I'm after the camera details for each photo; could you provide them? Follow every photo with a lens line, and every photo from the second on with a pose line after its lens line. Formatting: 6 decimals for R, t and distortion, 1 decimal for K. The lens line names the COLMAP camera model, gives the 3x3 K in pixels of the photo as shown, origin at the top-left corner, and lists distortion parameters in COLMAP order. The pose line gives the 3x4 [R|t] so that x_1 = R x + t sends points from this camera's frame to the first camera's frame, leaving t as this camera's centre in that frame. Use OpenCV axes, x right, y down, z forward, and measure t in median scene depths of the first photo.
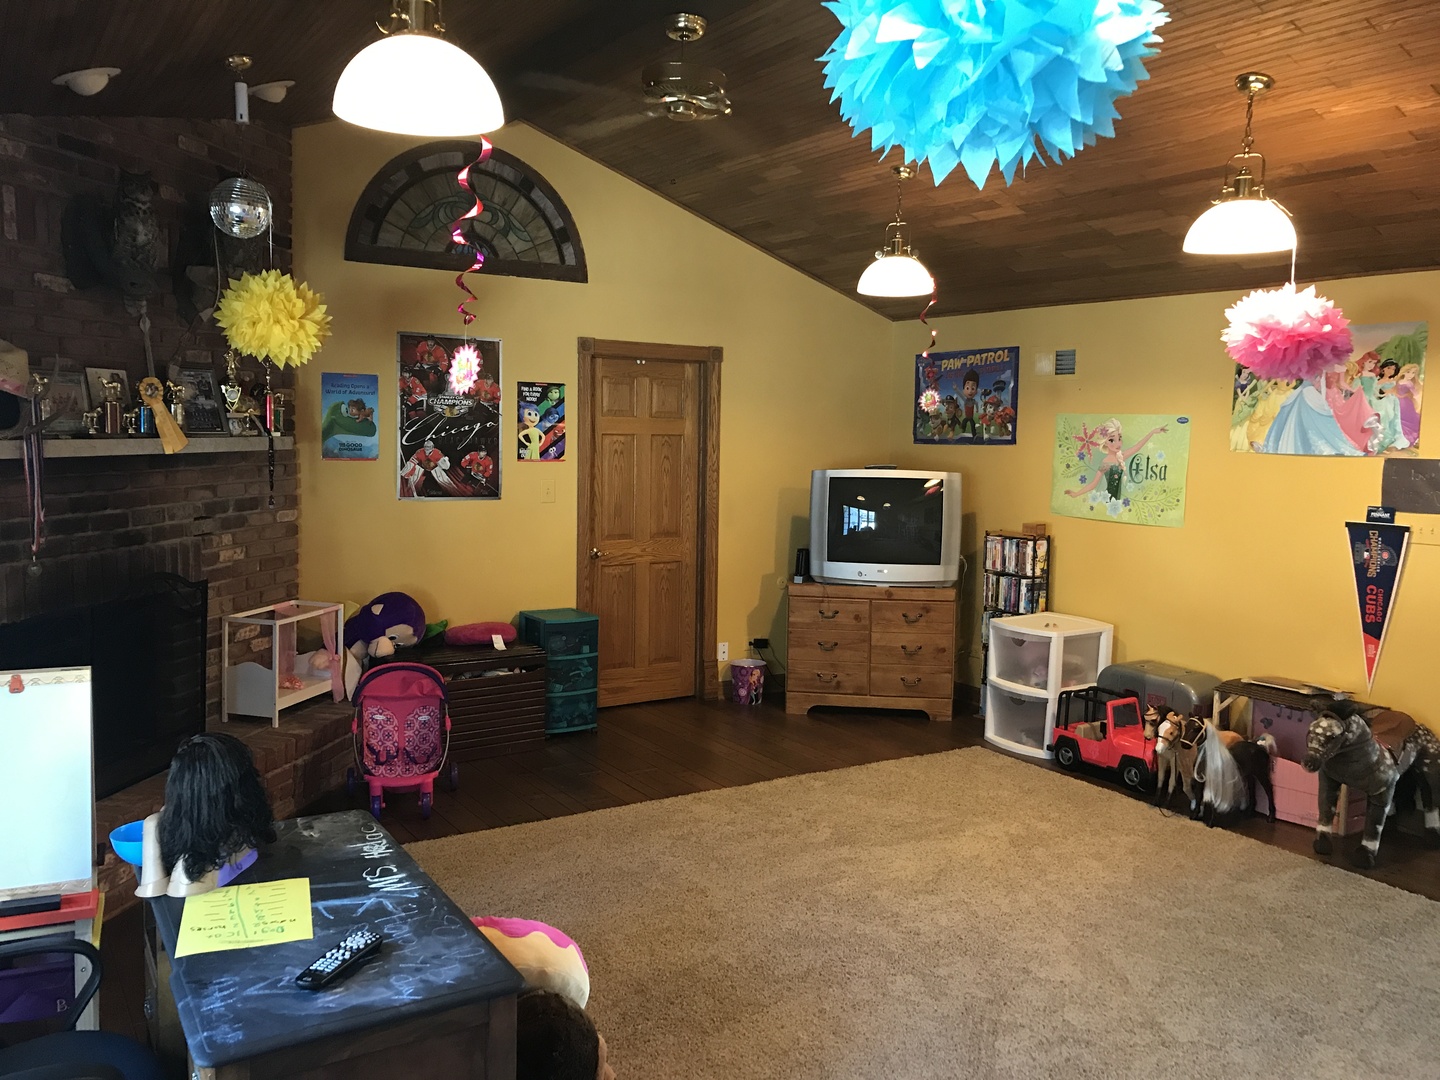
lens RADIAL K [[1168.8, 0, 716.0], [0, 1168.8, 536.2], [0, 0, 1]] dist [-0.049592, -0.008983]
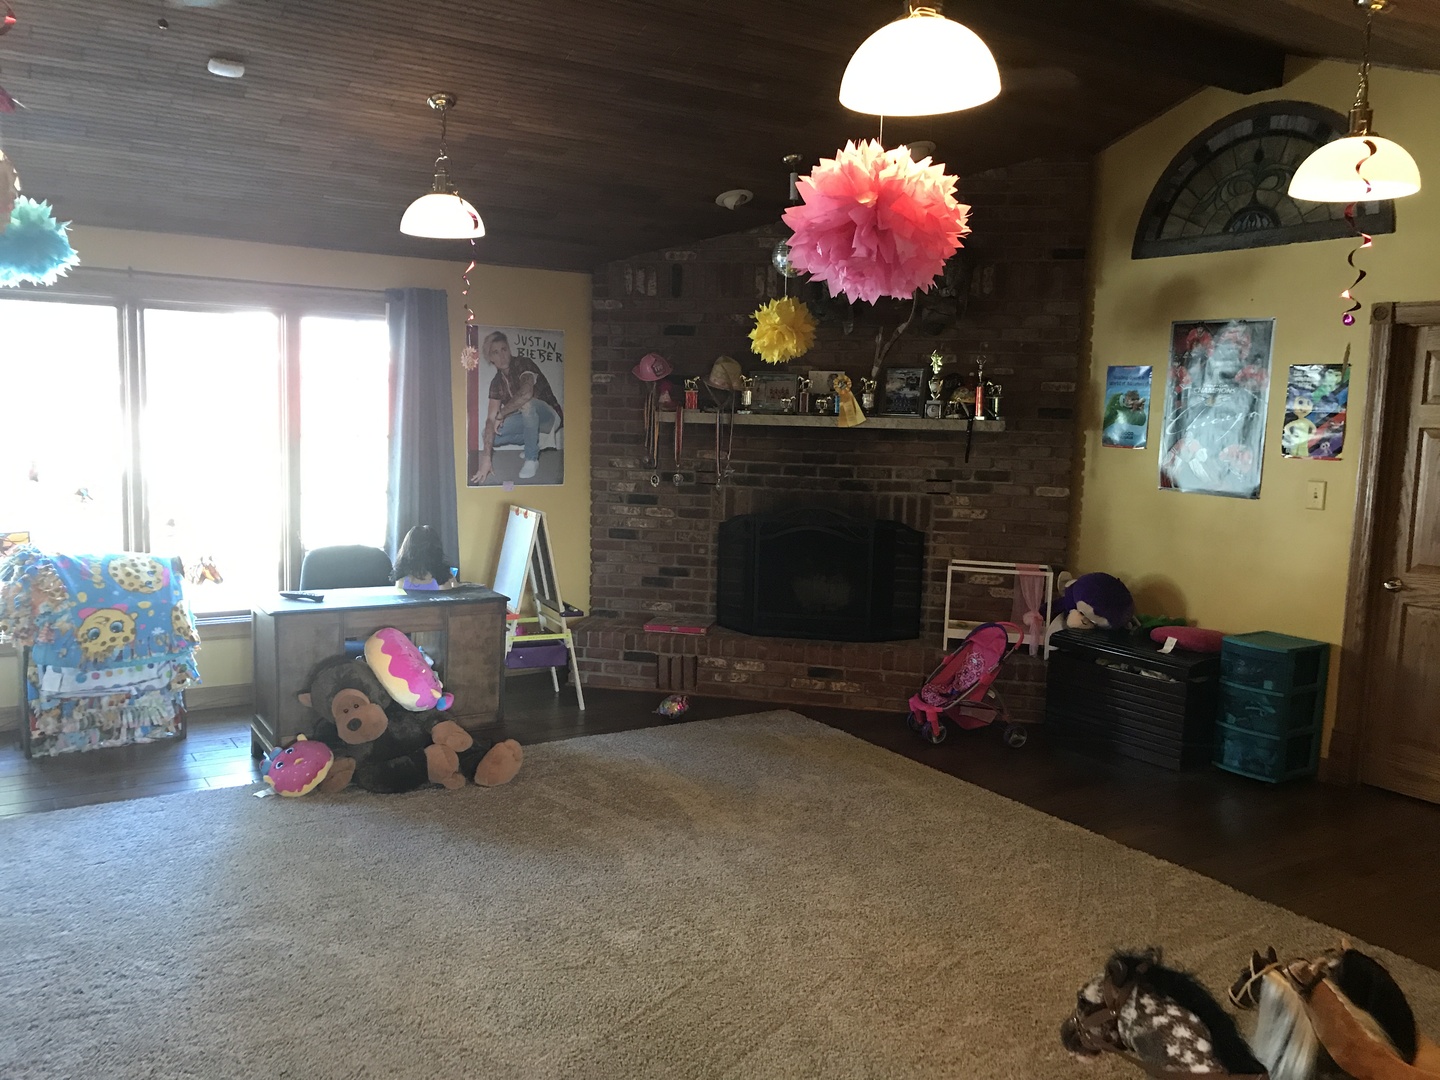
lens RADIAL K [[1168.8, 0, 715.9], [0, 1168.8, 543.8], [0, 0, 1]] dist [-0.049592, -0.008983]
pose [[-0.042465, 0.084783, -0.995494, 0.780253], [-0.123010, 0.988368, 0.089423, -0.028328], [0.991497, 0.126253, -0.031542, 0.689282]]
